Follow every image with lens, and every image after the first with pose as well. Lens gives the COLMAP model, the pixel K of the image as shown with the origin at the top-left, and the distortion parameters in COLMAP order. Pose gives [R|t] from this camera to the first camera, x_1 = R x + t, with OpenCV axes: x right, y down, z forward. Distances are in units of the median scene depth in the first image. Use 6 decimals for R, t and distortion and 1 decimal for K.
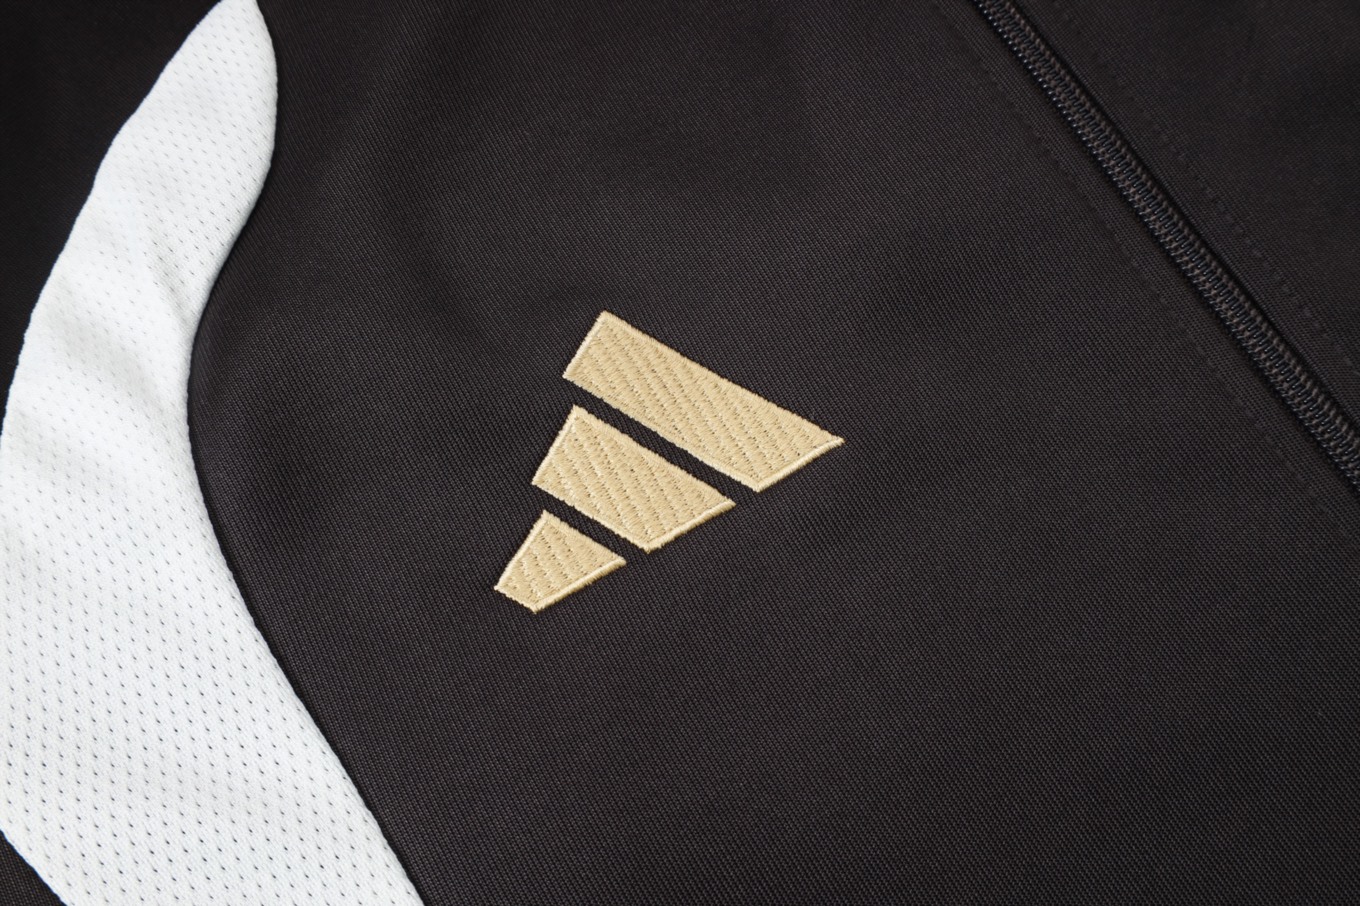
lens RADIAL K [[1409.7, 0, 680.0], [0, 1409.7, 453.0], [0, 0, 1]] dist [0.019997, -0.014641]
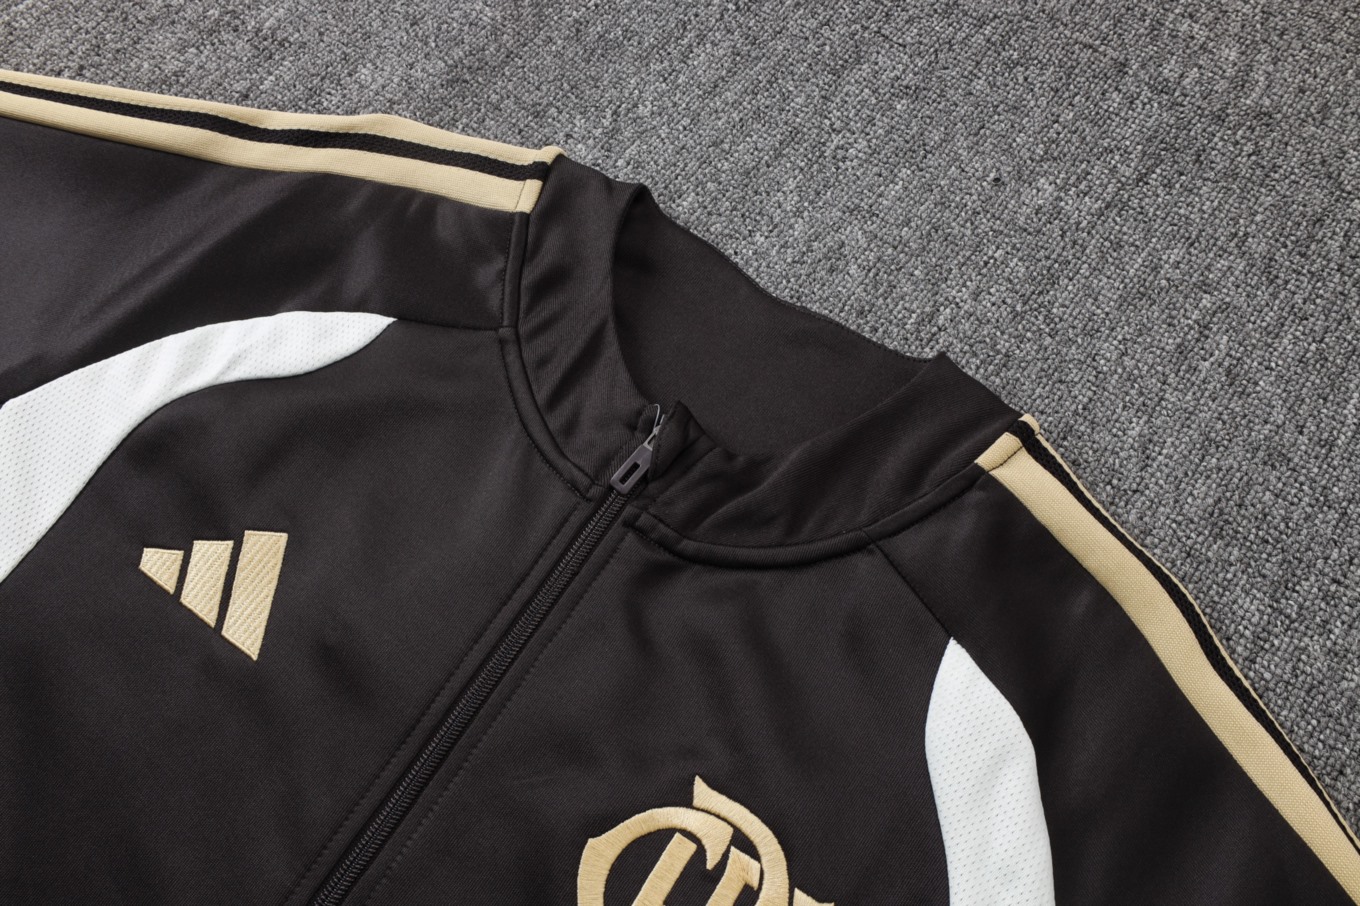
lens RADIAL K [[1253.3, 0, 680.0], [0, 1253.3, 453.0], [0, 0, 1]] dist [0.031375, -0.002948]
pose [[0.389445, 0.827814, -0.403803, 0.878052], [-0.843648, 0.496527, 0.204252, -1.096176], [0.369582, 0.261122, 0.891754, -0.522518]]
